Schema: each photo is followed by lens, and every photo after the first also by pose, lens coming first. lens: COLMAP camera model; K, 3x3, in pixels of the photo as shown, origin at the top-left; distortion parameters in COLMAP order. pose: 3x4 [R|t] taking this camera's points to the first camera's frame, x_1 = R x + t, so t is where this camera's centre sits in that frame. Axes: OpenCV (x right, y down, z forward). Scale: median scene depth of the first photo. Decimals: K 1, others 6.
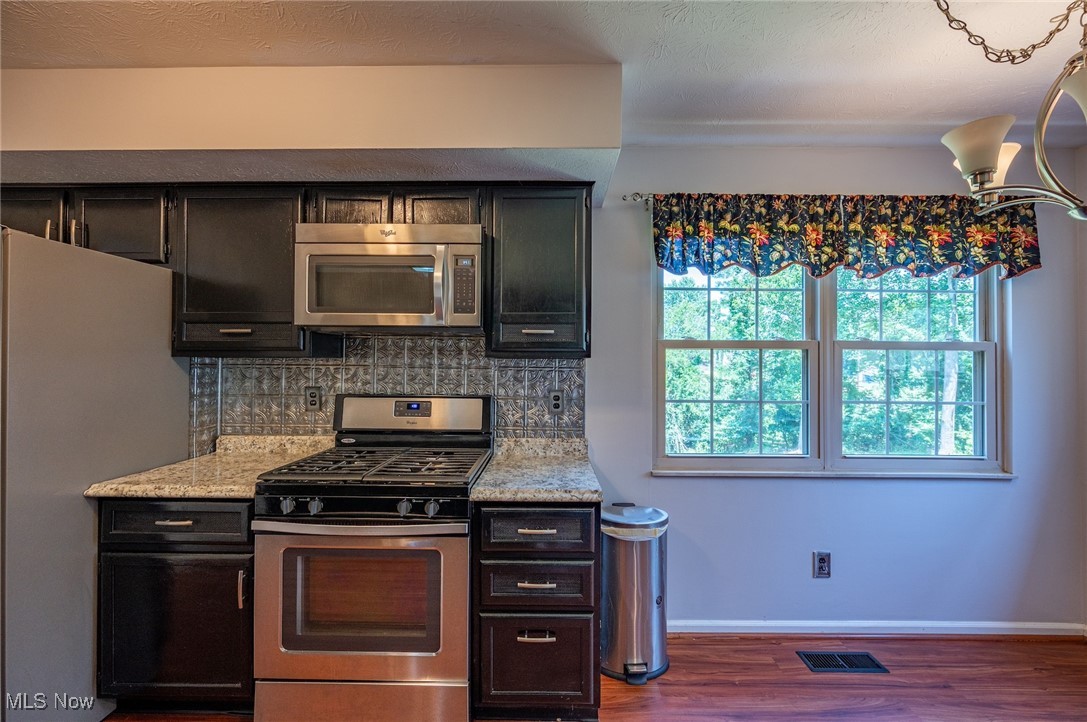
lens RADIAL K [[445.7, 0, 548.3], [0, 445.7, 361.5], [0, 0, 1]] dist [-0.003788, -0.000159]
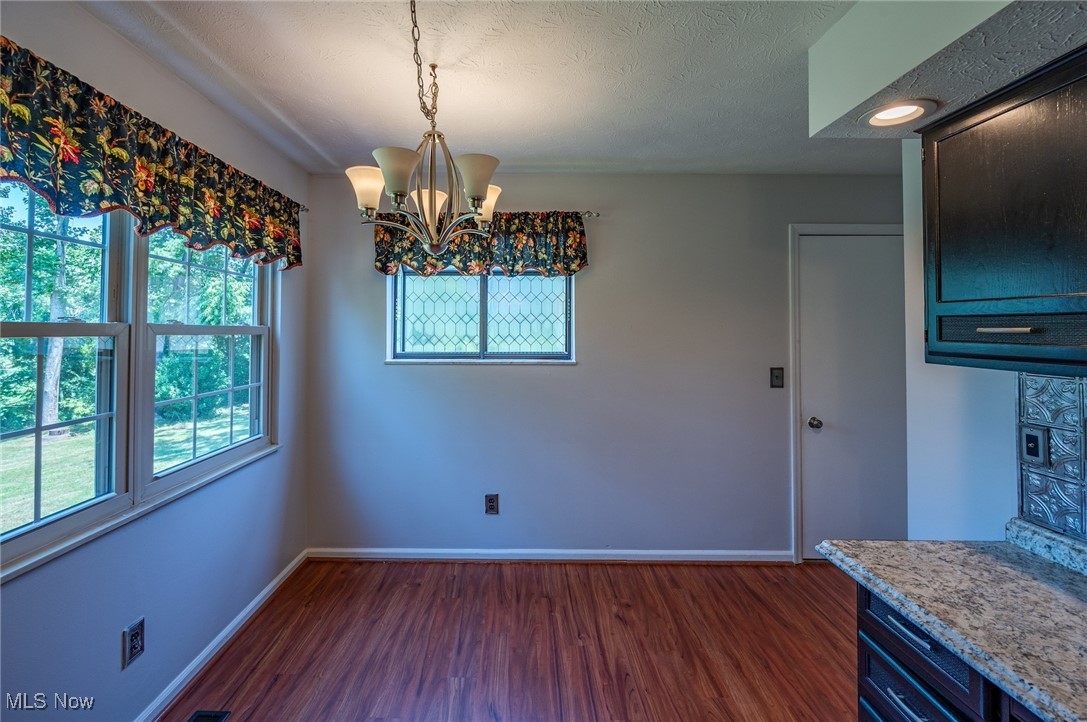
lens RADIAL K [[449.0, 0, 544.1], [0, 449.0, 318.9], [0, 0, 1]] dist [-0.025894, 0.000508]
pose [[-0.057473, 0.017901, 0.998187, -0.119870], [-0.015492, 0.999703, -0.018820, -0.054816], [-0.998227, -0.016546, -0.057179, 0.410110]]
